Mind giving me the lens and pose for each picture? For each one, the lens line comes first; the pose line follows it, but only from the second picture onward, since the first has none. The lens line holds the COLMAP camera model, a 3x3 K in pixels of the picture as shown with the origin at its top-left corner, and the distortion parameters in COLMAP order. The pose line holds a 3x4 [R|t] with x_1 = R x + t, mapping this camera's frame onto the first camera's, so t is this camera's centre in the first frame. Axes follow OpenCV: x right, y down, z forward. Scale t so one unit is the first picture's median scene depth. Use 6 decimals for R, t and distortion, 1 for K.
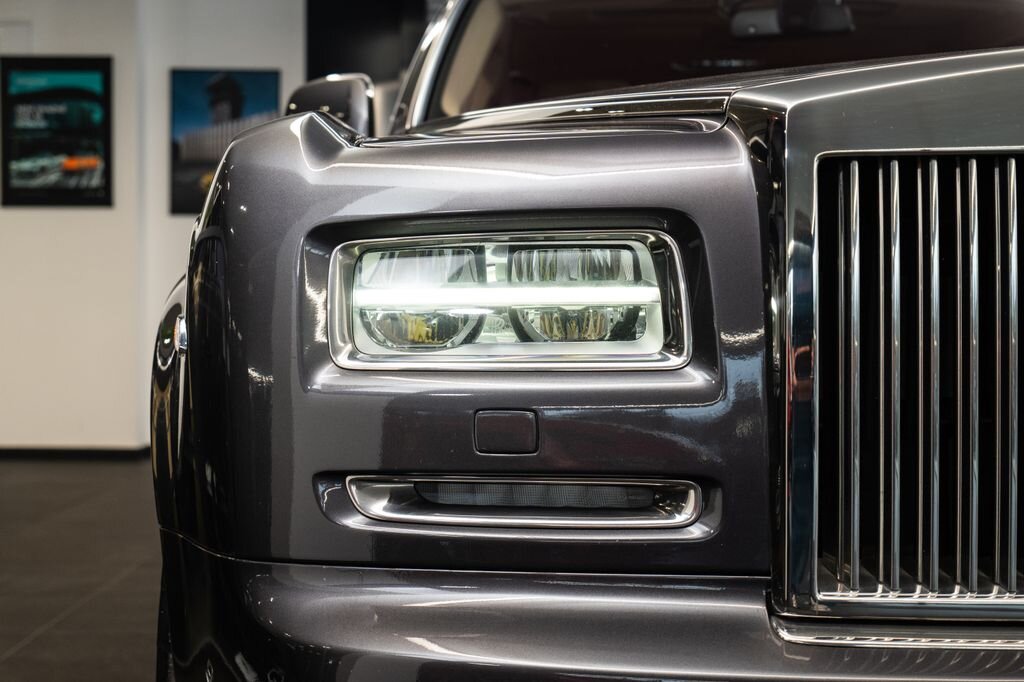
lens RADIAL K [[1929.4, 0, 520.7], [0, 1929.4, 341.6], [0, 0, 1]] dist [0.034182, 0.000000]
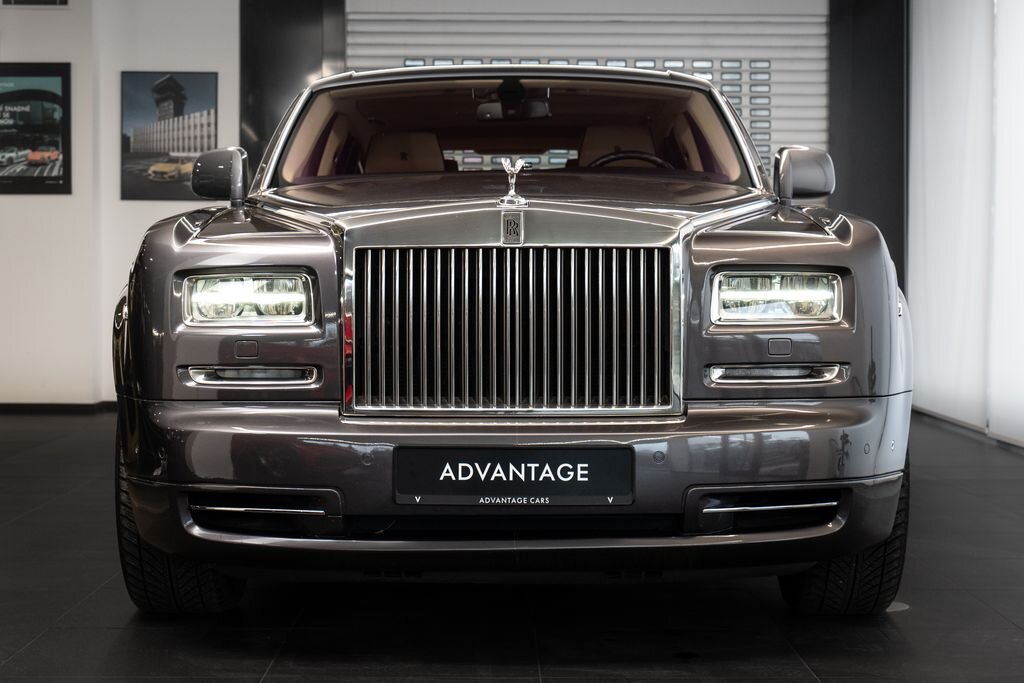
lens RADIAL K [[1929.4, 0, 502.5], [0, 1929.4, 339.0], [0, 0, 1]] dist [0.034182, 0.000000]
pose [[0.999890, -0.002235, 0.014677, 0.271003], [0.002000, 0.999871, 0.015962, -0.008379], [-0.014711, -0.015931, 0.999765, -1.481546]]
